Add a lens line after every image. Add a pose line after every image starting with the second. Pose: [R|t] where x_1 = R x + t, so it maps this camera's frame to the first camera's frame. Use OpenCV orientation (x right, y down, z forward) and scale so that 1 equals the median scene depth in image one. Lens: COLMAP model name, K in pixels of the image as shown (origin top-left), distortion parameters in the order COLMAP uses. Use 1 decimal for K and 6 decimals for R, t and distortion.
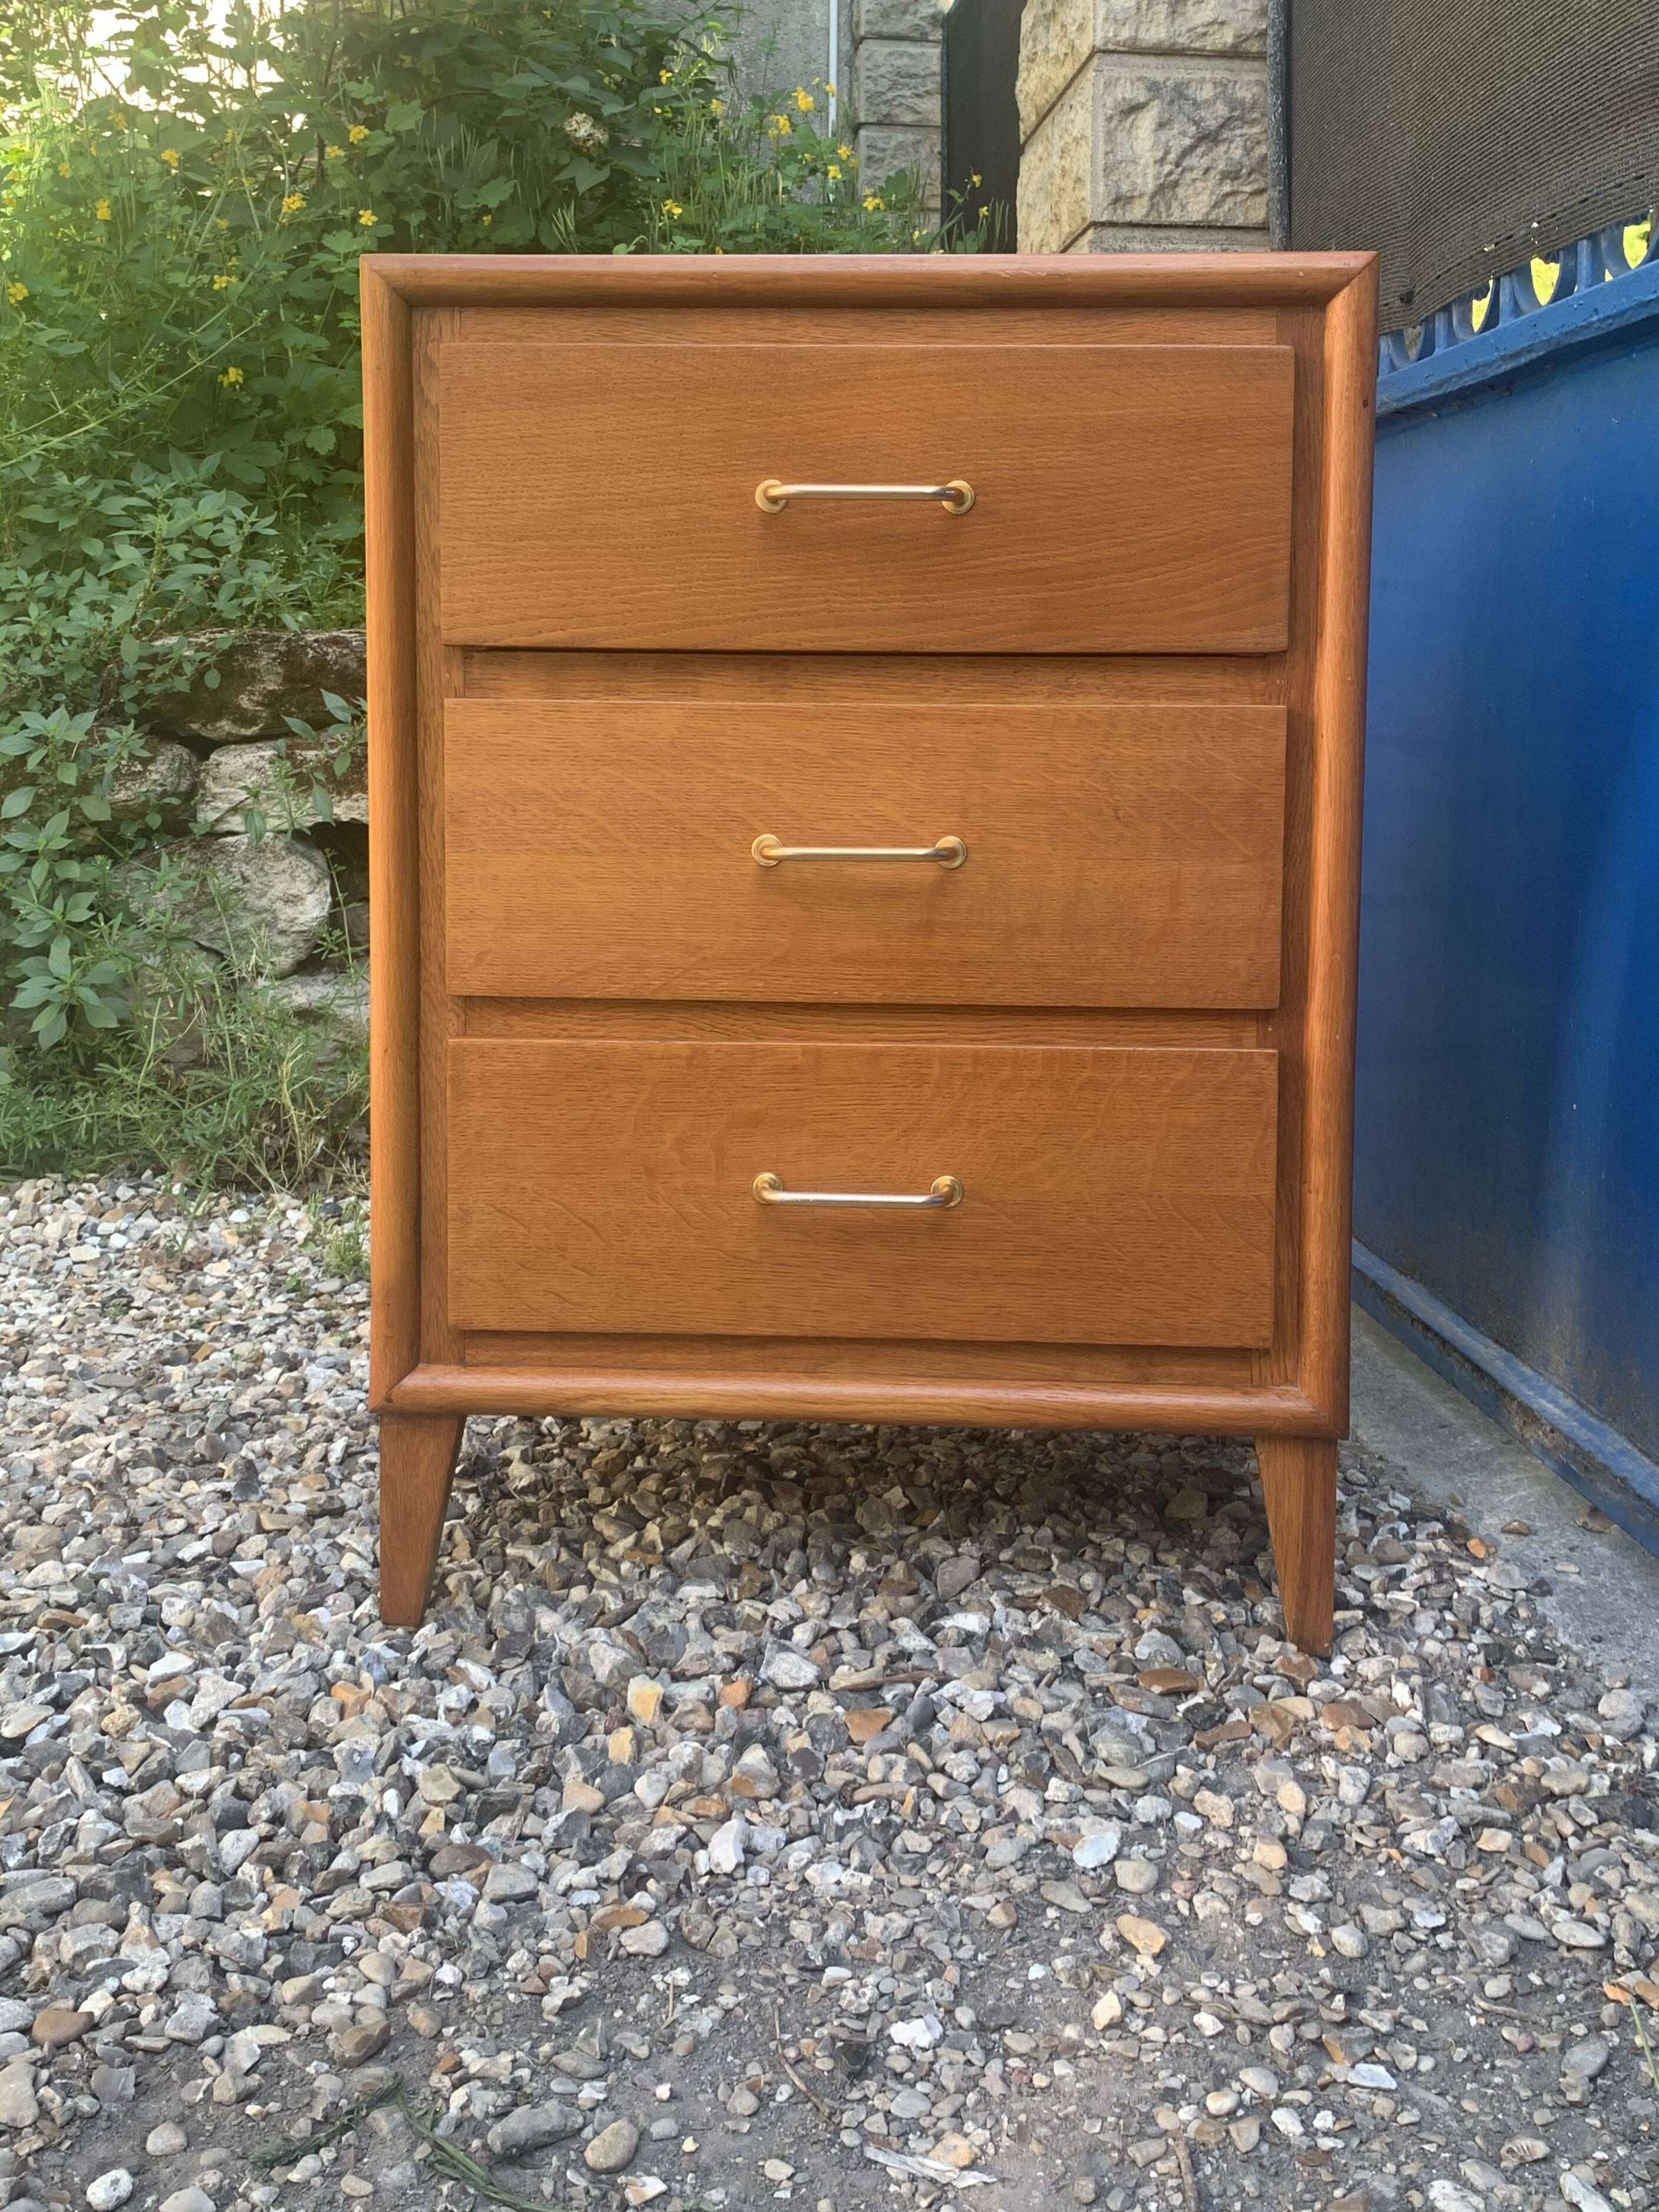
lens RADIAL K [[2204.6, 0, 847.5], [0, 2204.6, 836.5], [0, 0, 1]] dist [0.067804, -0.074085]
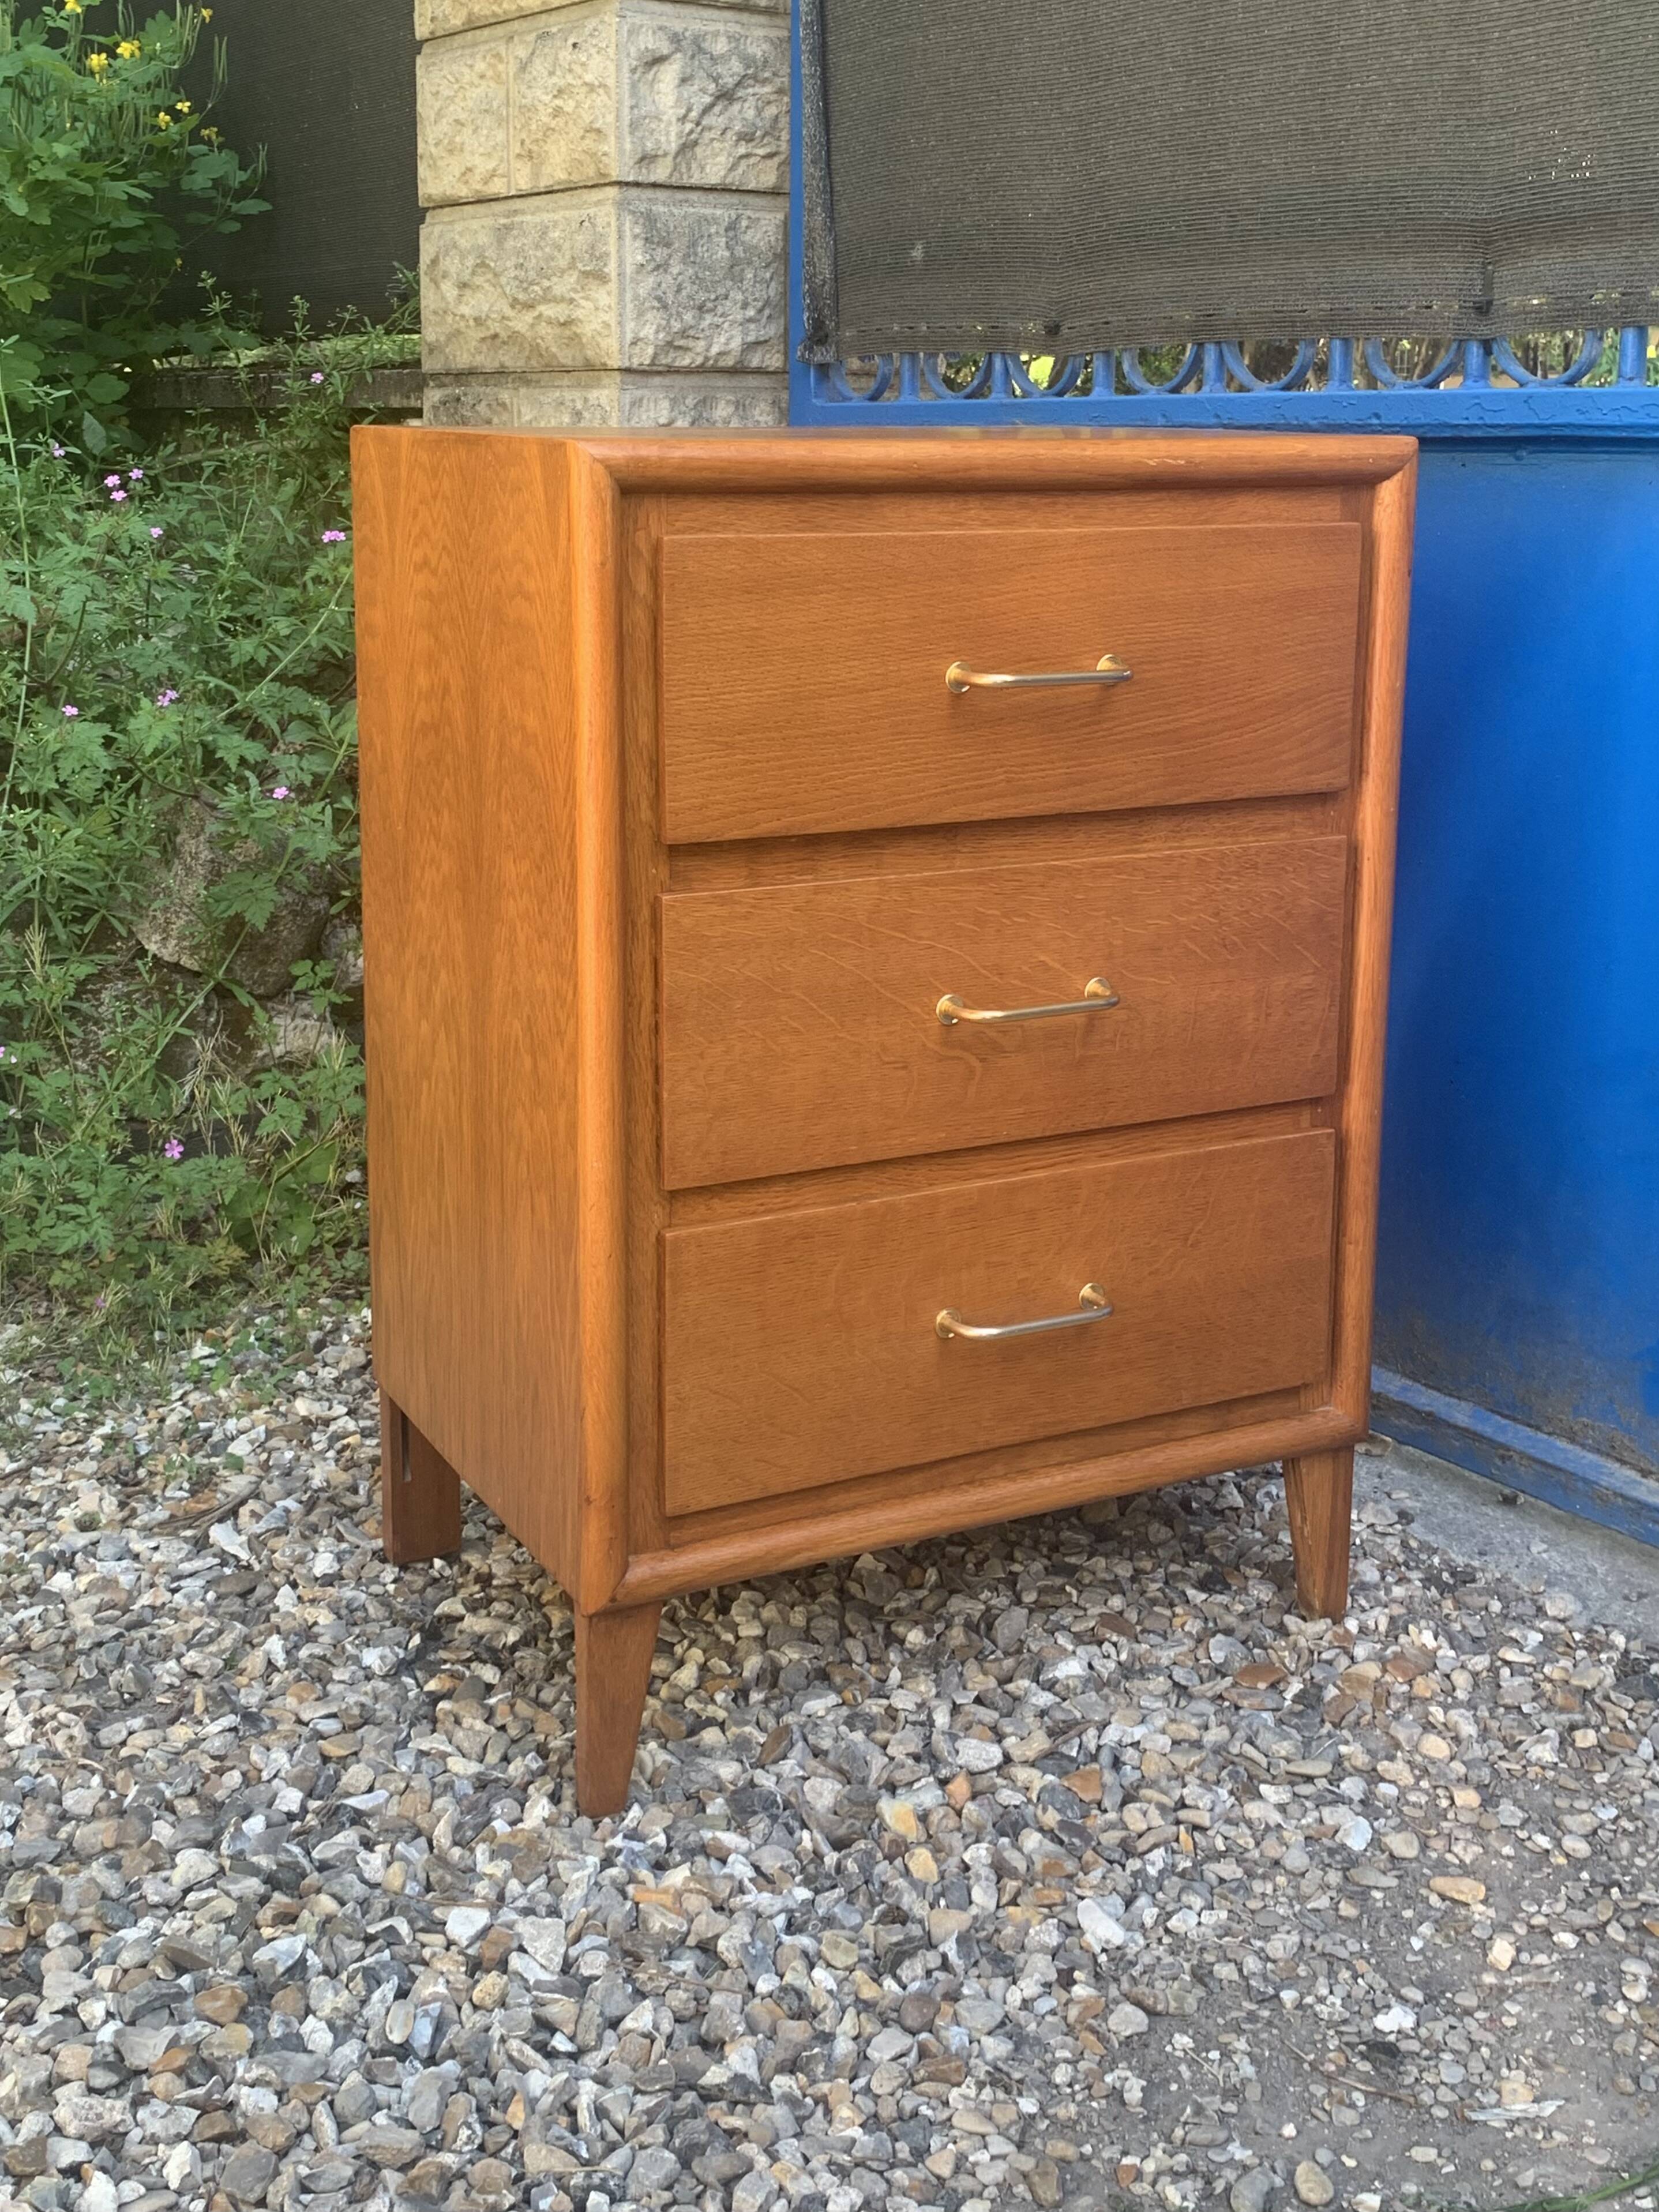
lens RADIAL K [[2543.7, 0, 853.4], [0, 2543.7, 865.5], [0, 0, 1]] dist [0.102054, -0.172807]
pose [[0.857986, -0.091705, 0.505422, -0.676799], [0.036176, 0.992279, 0.118630, -0.205713], [-0.512398, -0.083499, 0.854679, 0.001183]]
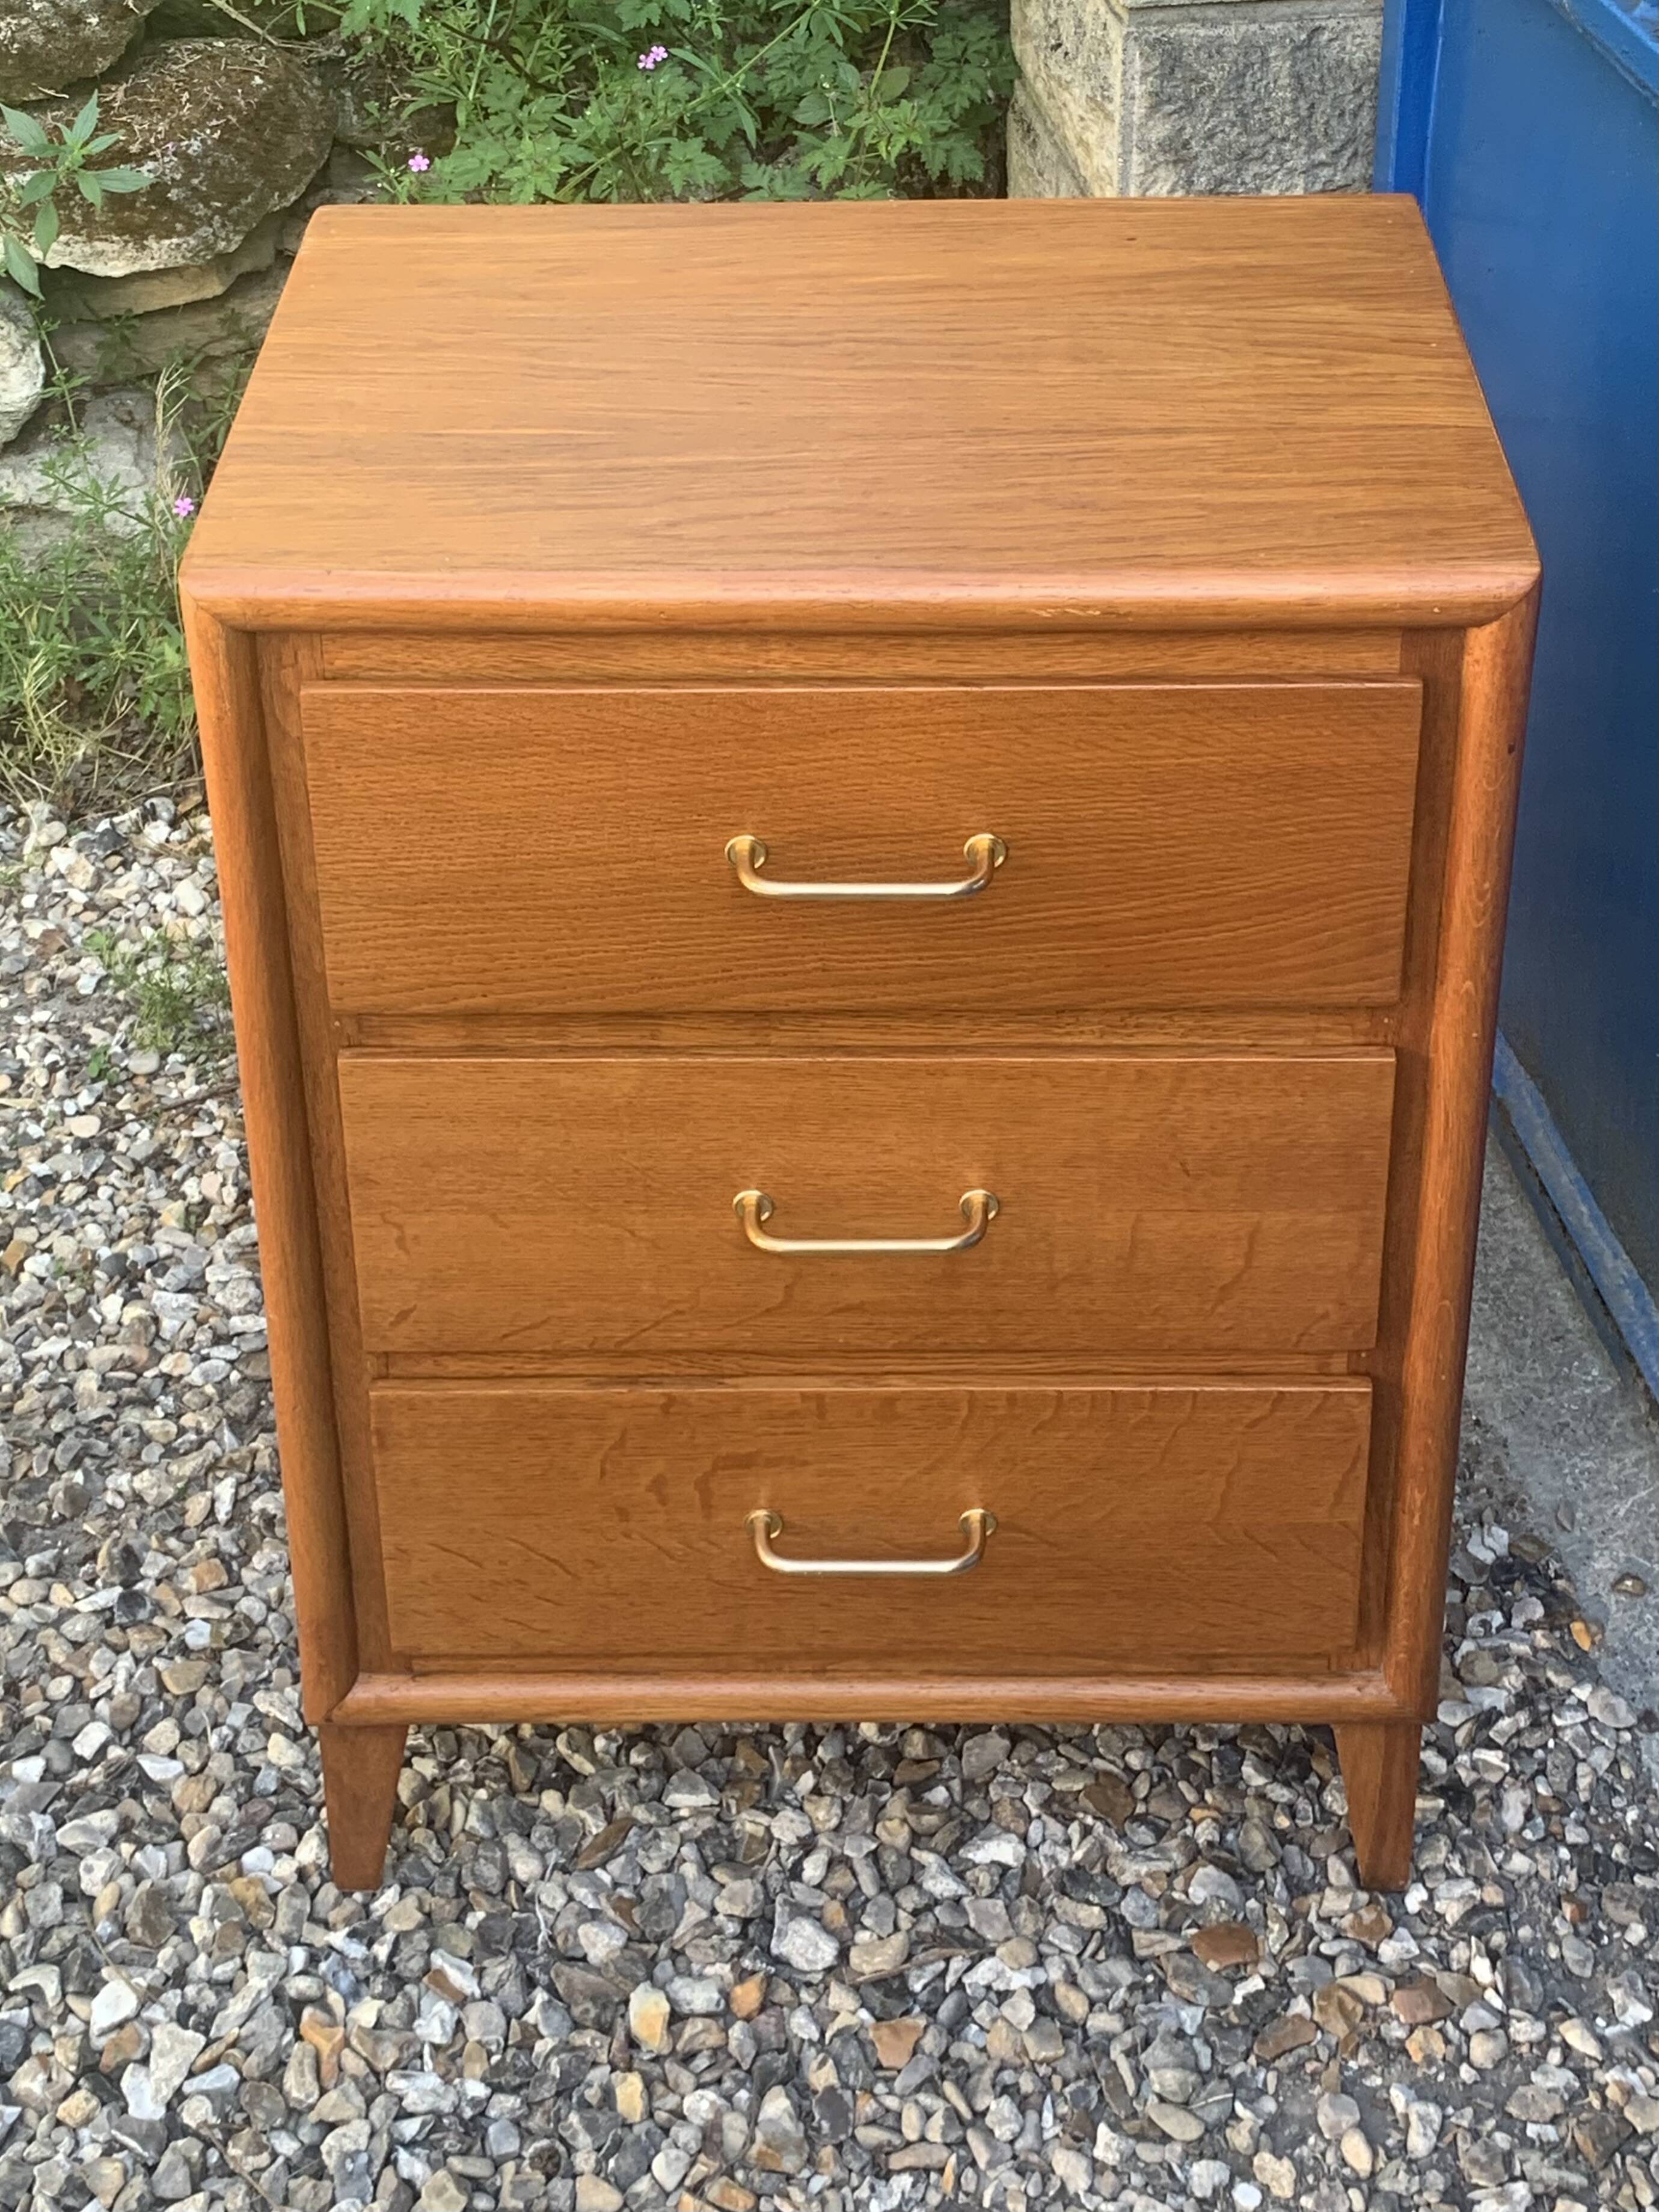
lens RADIAL K [[3414.4, 0, 836.6], [0, 3414.4, 504.3], [0, 0, 1]] dist [0.084742, -0.061481]
pose [[0.998903, -0.037561, 0.027947, -0.030685], [0.023685, 0.920342, 0.390398, -0.712489], [-0.040385, -0.389308, 0.920222, -0.056842]]
